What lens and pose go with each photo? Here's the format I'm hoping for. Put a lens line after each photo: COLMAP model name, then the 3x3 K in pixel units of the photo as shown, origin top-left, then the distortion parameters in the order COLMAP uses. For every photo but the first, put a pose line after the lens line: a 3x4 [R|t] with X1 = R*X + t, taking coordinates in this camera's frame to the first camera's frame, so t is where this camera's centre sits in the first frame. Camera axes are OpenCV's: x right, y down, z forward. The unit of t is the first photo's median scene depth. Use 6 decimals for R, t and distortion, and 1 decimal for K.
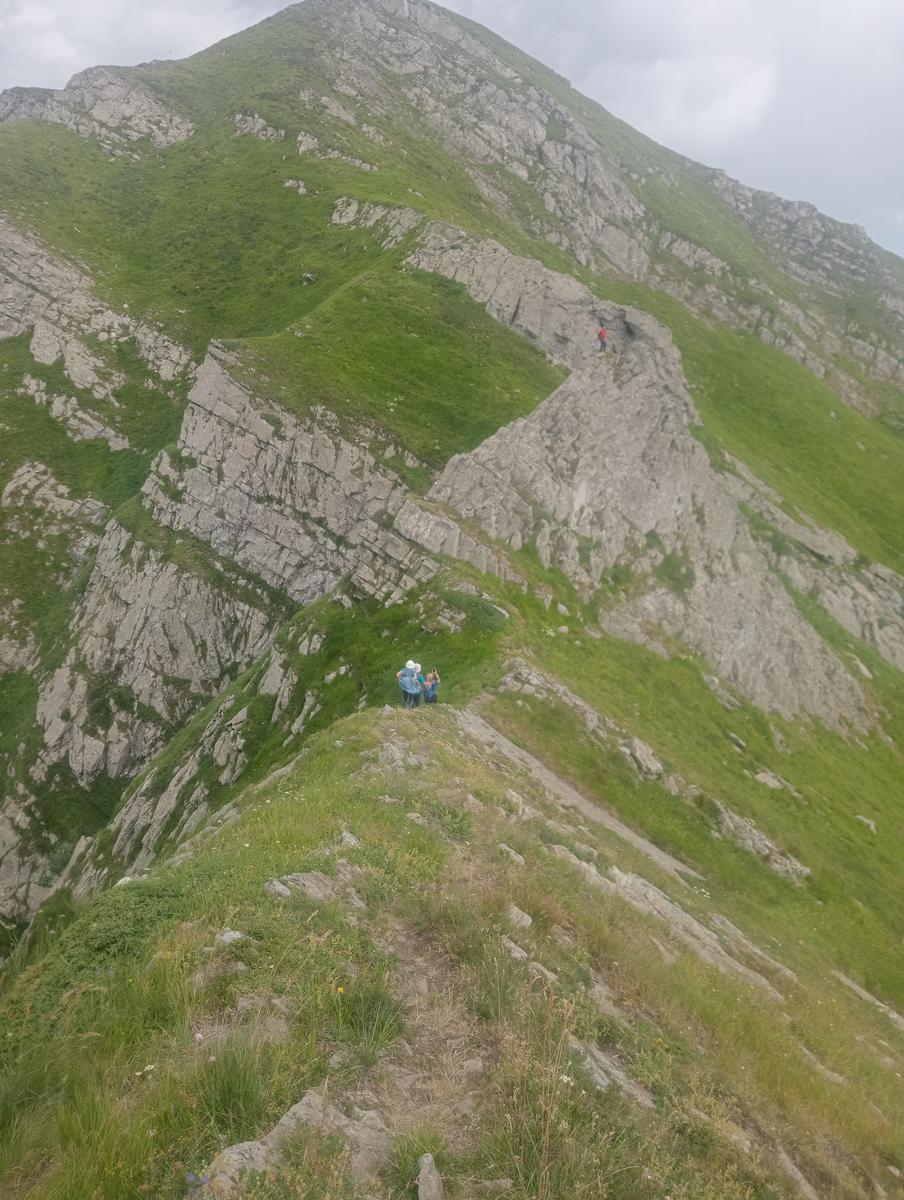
lens RADIAL K [[926.2, 0, 442.9], [0, 926.2, 603.3], [0, 0, 1]] dist [0.115892, -0.227347]
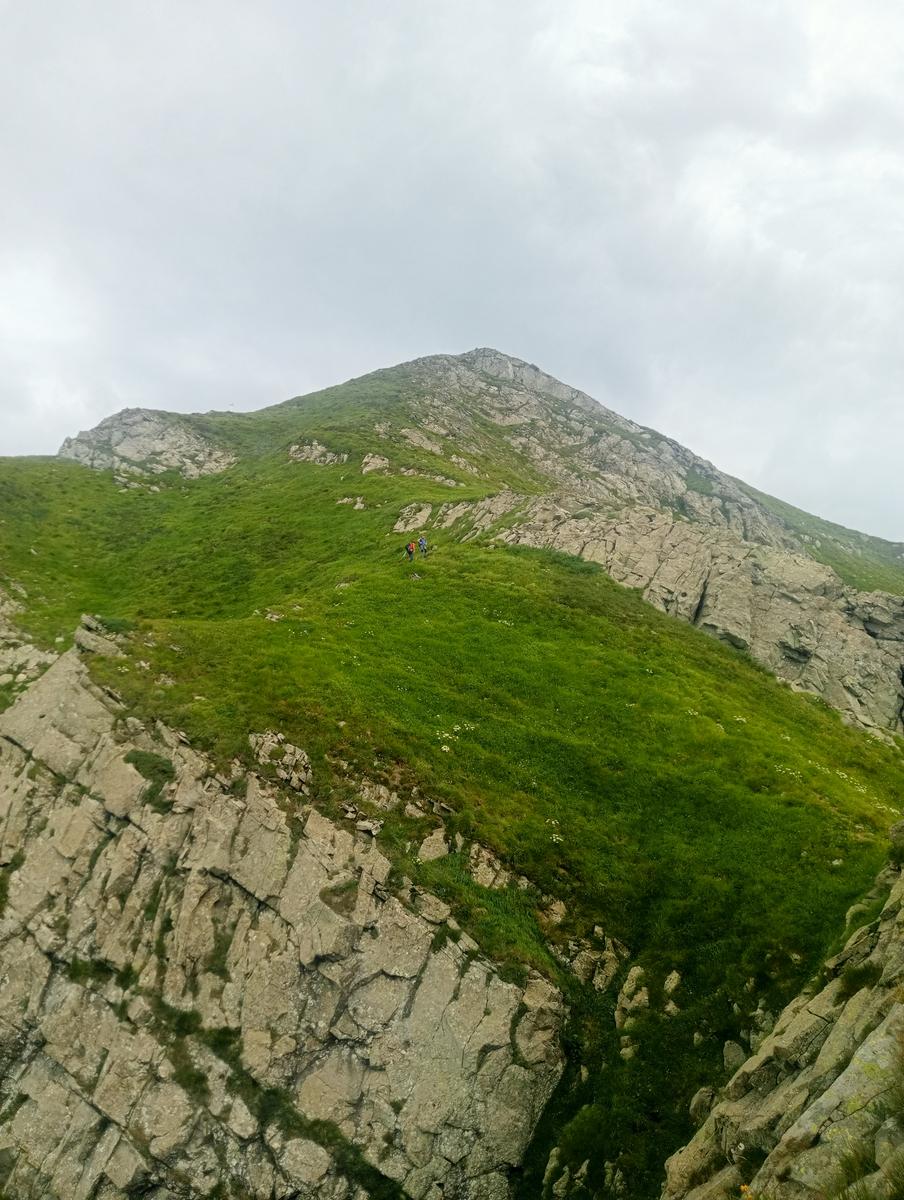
lens RADIAL K [[926.2, 0, 442.9], [0, 926.2, 603.3], [0, 0, 1]] dist [0.115892, -0.227347]
pose [[0.992716, -0.018739, -0.119012, -0.004048], [-0.038633, 0.886153, -0.461779, -0.061743], [0.114116, 0.463013, 0.878975, 0.516949]]
